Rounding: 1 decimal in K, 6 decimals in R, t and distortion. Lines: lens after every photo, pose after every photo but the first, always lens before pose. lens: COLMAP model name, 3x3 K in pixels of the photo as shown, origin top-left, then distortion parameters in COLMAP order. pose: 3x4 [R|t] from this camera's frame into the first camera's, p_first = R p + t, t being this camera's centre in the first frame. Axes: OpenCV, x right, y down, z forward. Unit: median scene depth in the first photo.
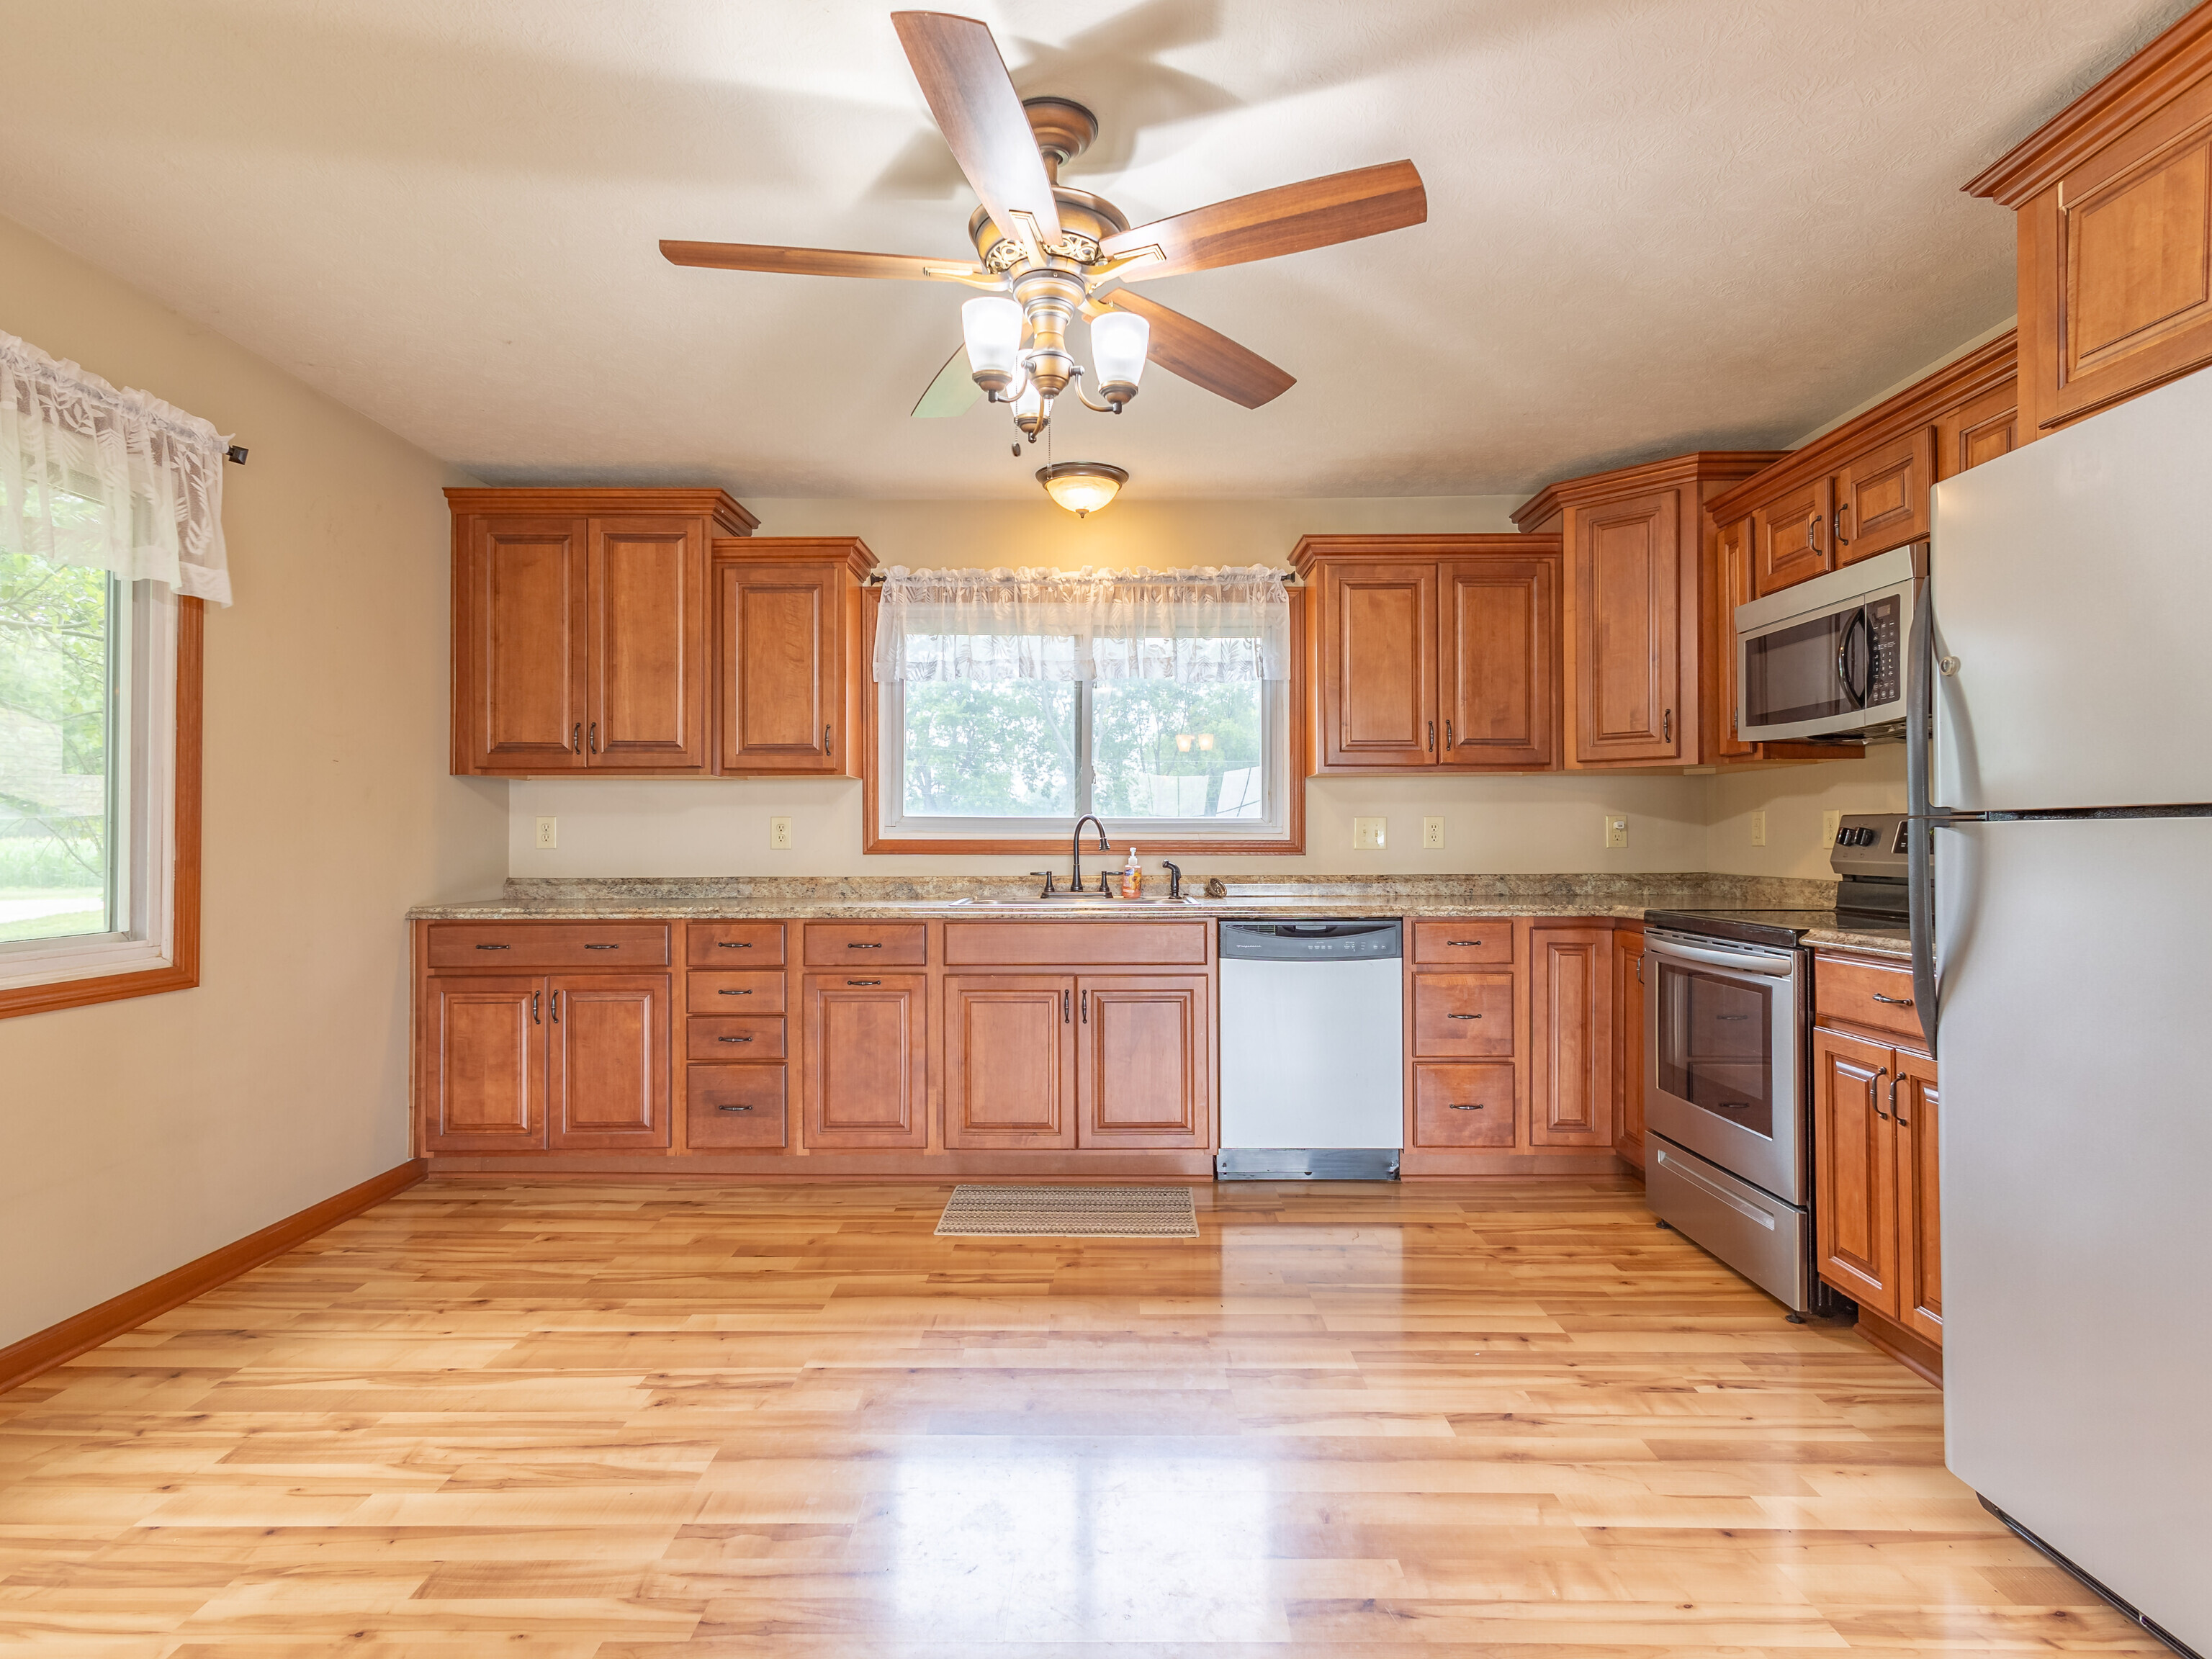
lens RADIAL K [[1207.9, 0, 1173.0], [0, 1207.9, 829.2], [0, 0, 1]] dist [-0.001379, 0.000359]
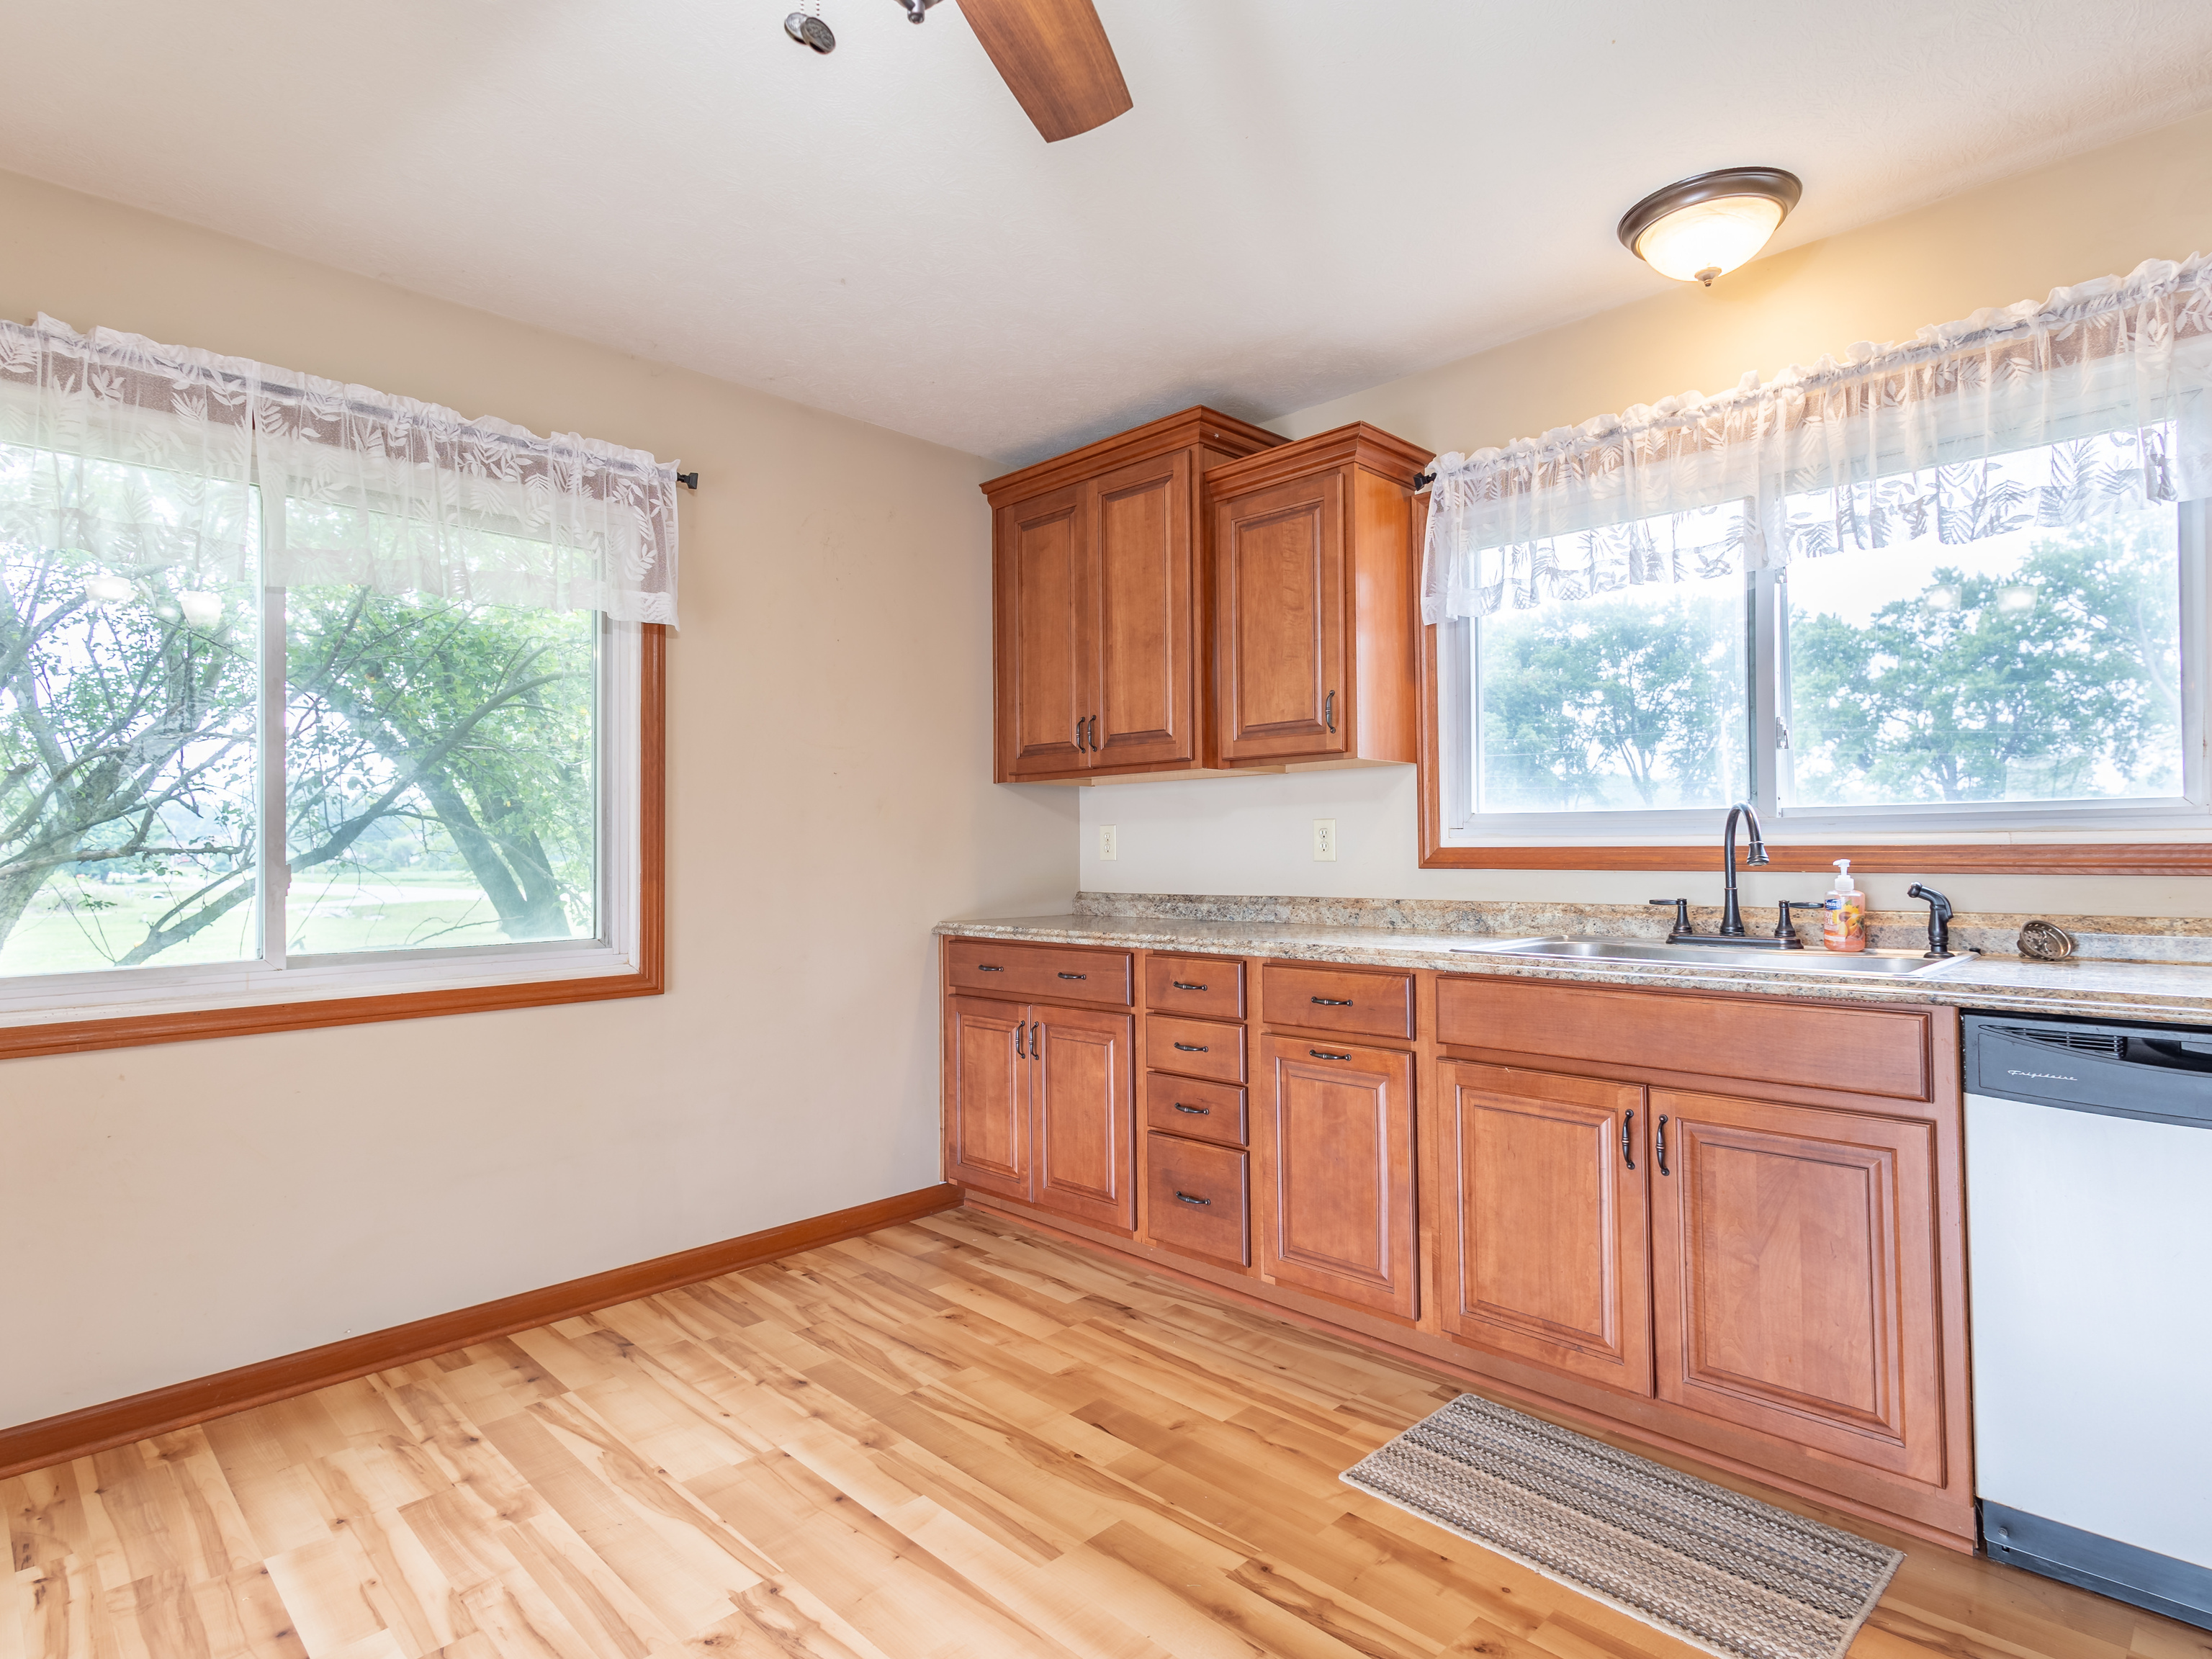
lens RADIAL K [[1229.5, 0, 1045.2], [0, 1229.5, 832.4], [0, 0, 1]] dist [0.008244, 0.001688]
pose [[0.670520, -0.016235, -0.741714, 0.158320], [0.013855, 0.999860, -0.009359, 0.003745], [0.741762, -0.004001, 0.670651, 0.402772]]
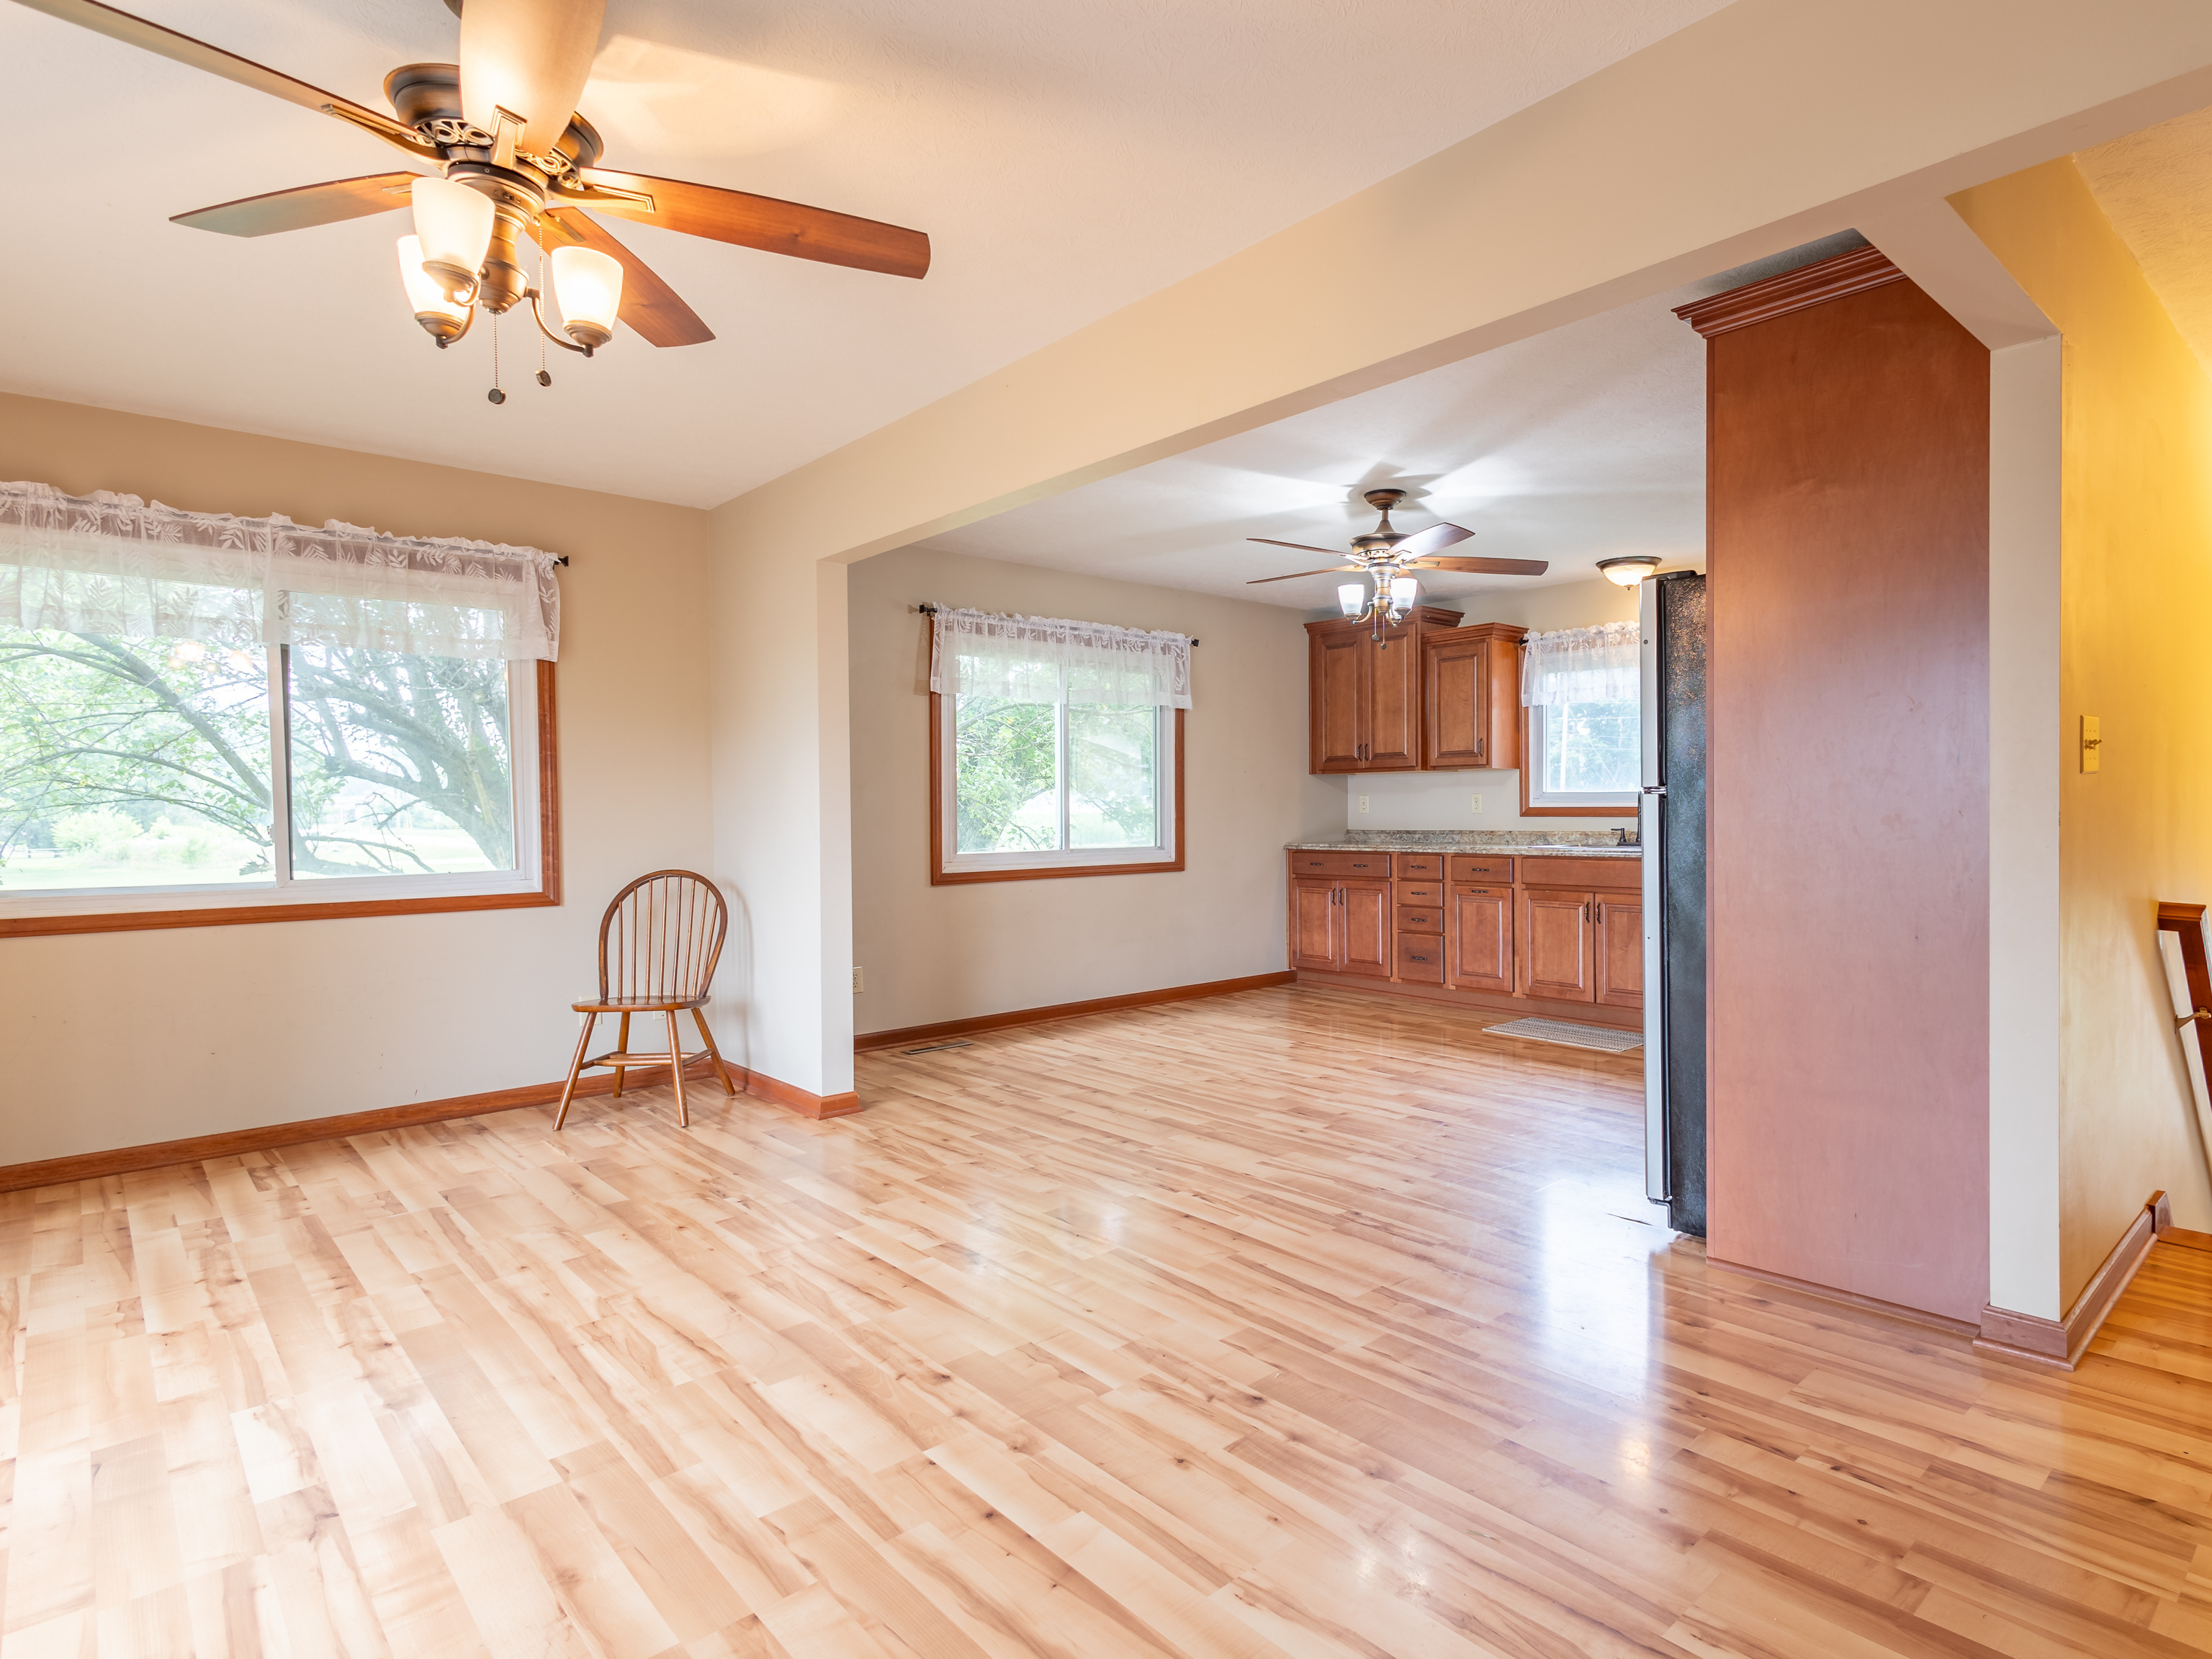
lens RADIAL K [[1207.9, 0, 1173.0], [0, 1207.9, 829.2], [0, 0, 1]] dist [-0.001379, 0.000359]
pose [[0.661888, 0.008108, -0.749558, 0.727966], [0.012501, 0.999683, 0.021853, -0.003235], [0.749498, -0.023835, 0.661577, -0.446037]]
